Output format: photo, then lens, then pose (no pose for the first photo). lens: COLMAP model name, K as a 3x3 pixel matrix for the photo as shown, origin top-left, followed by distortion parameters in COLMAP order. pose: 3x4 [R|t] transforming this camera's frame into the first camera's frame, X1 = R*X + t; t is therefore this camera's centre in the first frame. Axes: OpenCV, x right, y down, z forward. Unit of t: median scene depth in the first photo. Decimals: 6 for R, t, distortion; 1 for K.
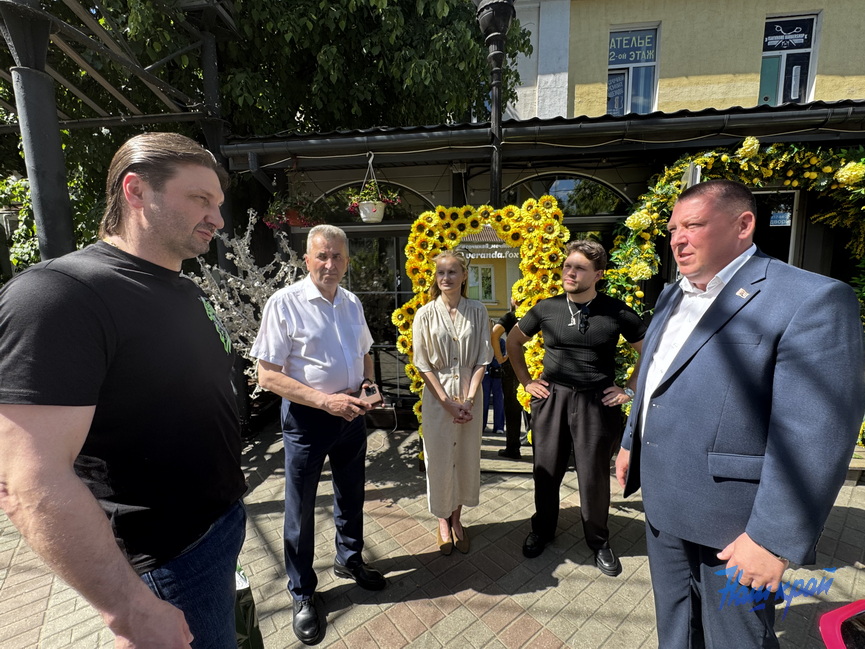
lens RADIAL K [[399.3, 0, 396.1], [0, 399.3, 323.7], [0, 0, 1]] dist [-0.013890, -0.000783]
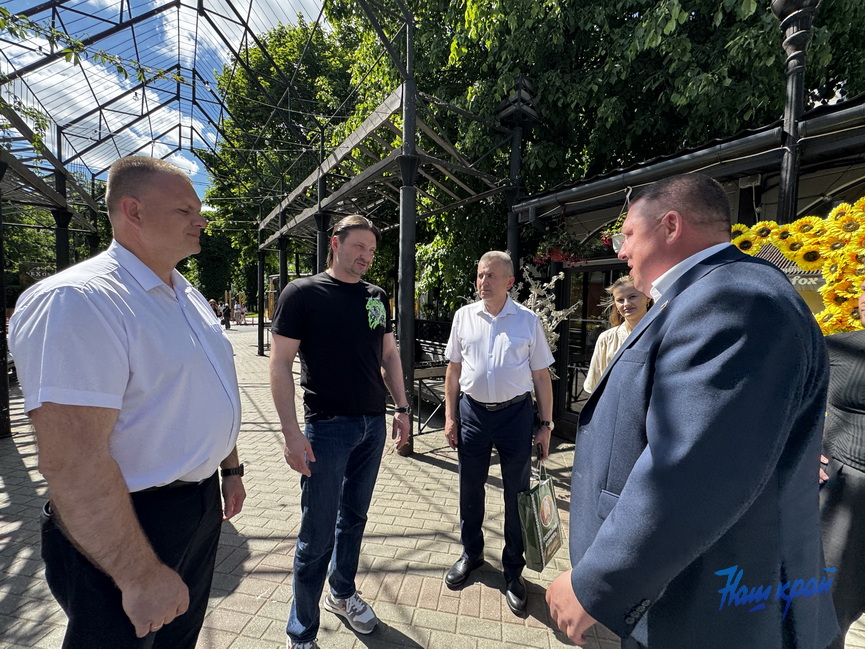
lens RADIAL K [[356.3, 0, 424.3], [0, 356.3, 334.1], [0, 0, 1]] dist [-0.013347, -0.000049]
pose [[0.655419, 0.085303, -0.750433, 0.330386], [-0.131721, 0.991284, -0.002363, 0.026621], [0.743691, 0.100396, 0.660942, 0.026369]]
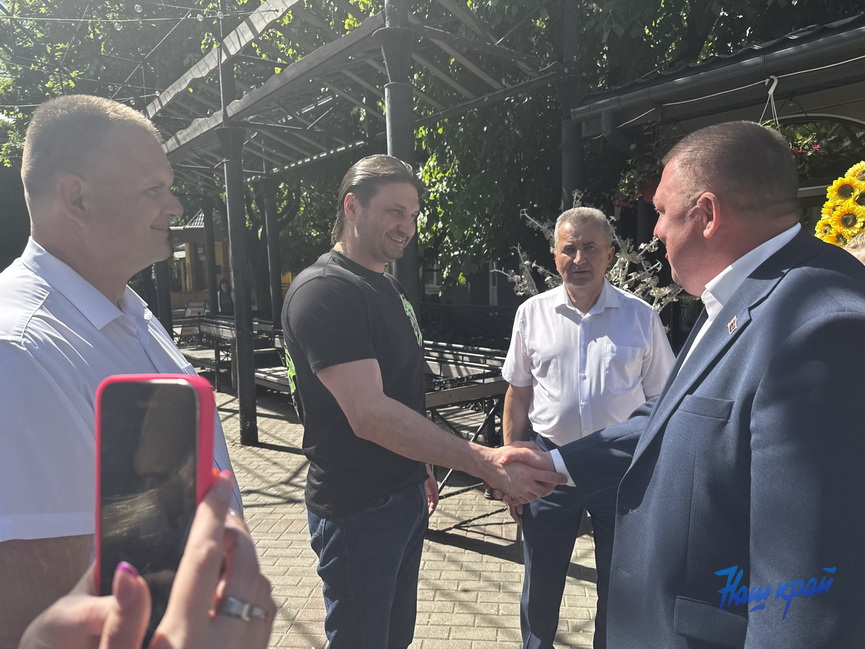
lens RADIAL K [[602.1, 0, 427.7], [0, 602.1, 353.0], [0, 0, 1]] dist [0.026143, -0.044291]
pose [[0.701977, 0.089891, -0.706504, 0.279381], [-0.080919, 0.995646, 0.046279, 0.005556], [0.707587, 0.024683, 0.706195, -0.052228]]
